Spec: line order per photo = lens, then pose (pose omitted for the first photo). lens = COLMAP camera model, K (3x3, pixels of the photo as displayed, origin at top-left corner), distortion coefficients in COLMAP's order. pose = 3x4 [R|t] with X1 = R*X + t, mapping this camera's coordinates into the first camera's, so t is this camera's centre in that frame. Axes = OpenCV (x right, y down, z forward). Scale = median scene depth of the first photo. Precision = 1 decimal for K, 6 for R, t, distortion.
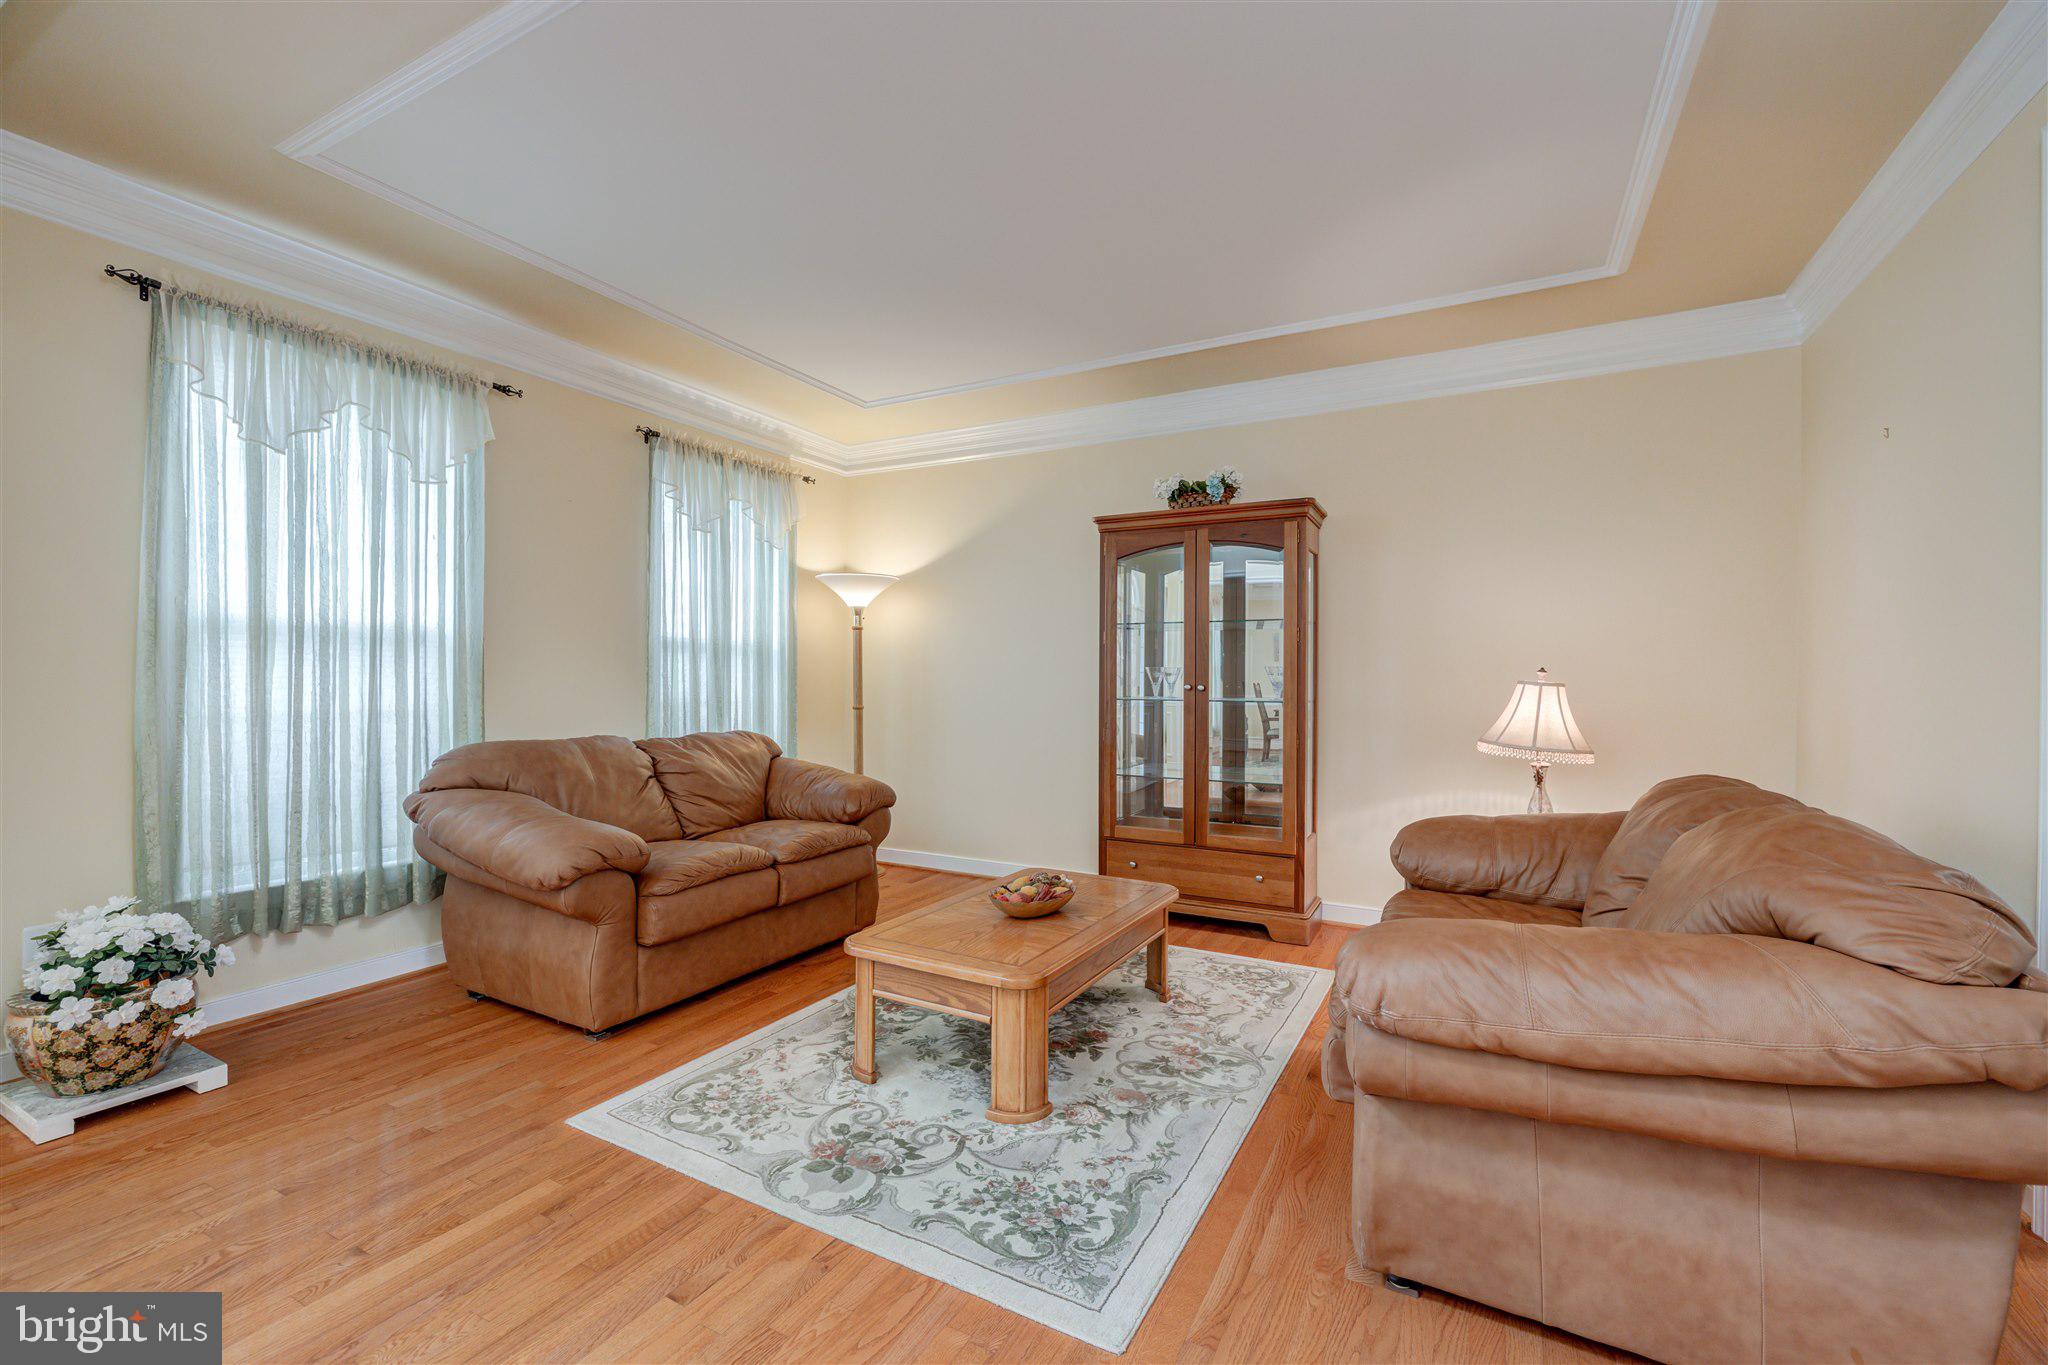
lens RADIAL K [[852.9, 0, 1034.6], [0, 852.9, 684.2], [0, 0, 1]] dist [0.000001, 0.000001]
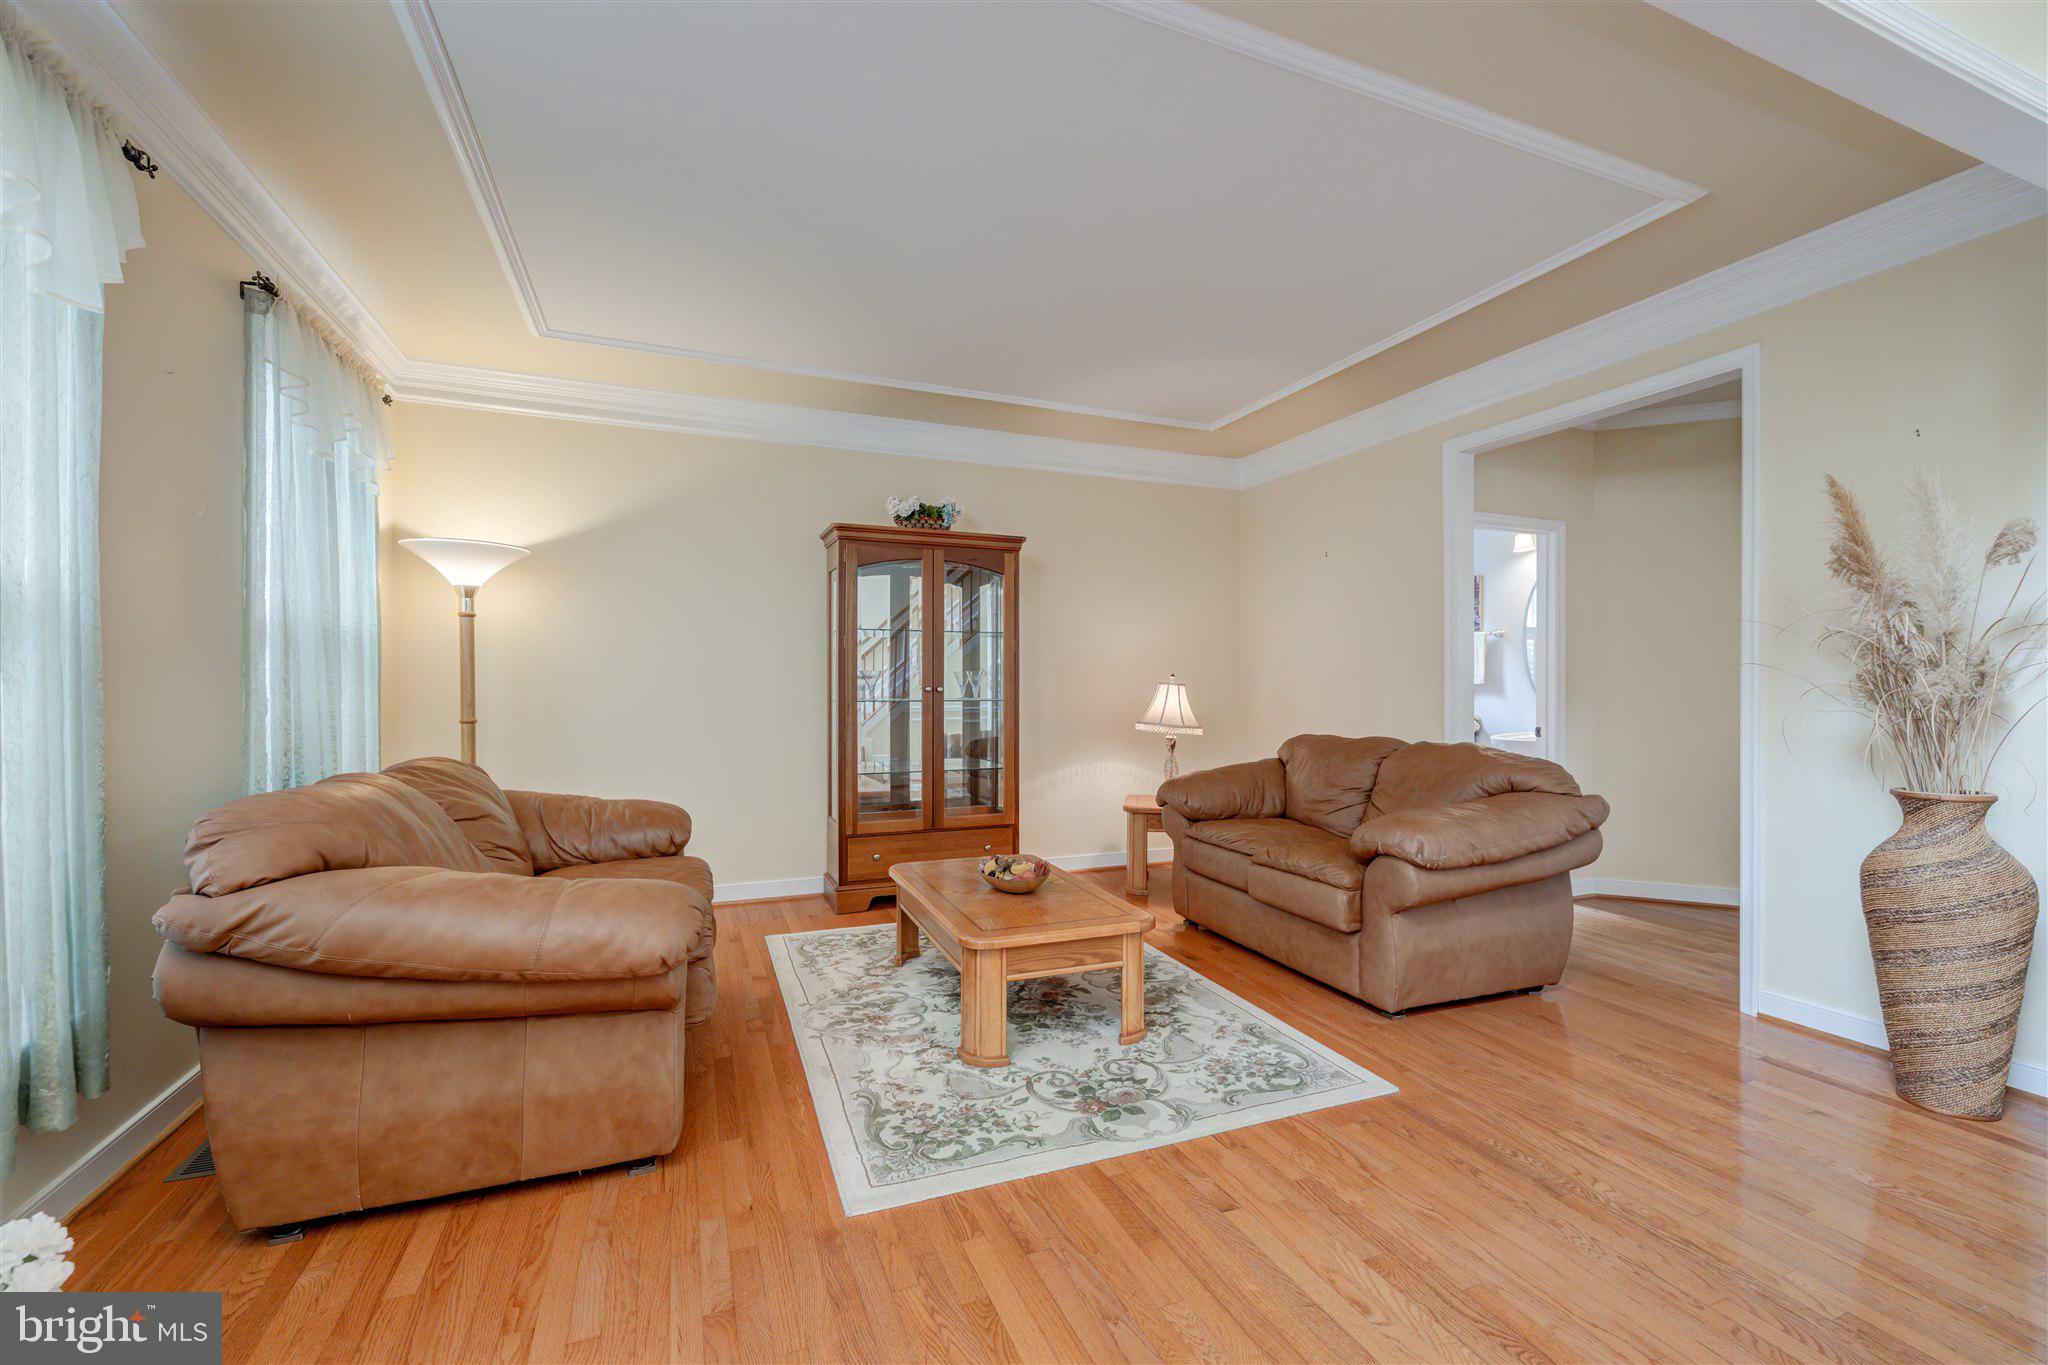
lens RADIAL K [[852.9, 0, 1030.5], [0, 852.9, 685.3], [0, 0, 1]] dist [0.000001, 0.000001]
pose [[0.633722, -0.006203, 0.773536, -0.920626], [0.006656, 0.999975, 0.002566, -0.005326], [-0.773532, 0.003523, 0.633747, 0.284068]]
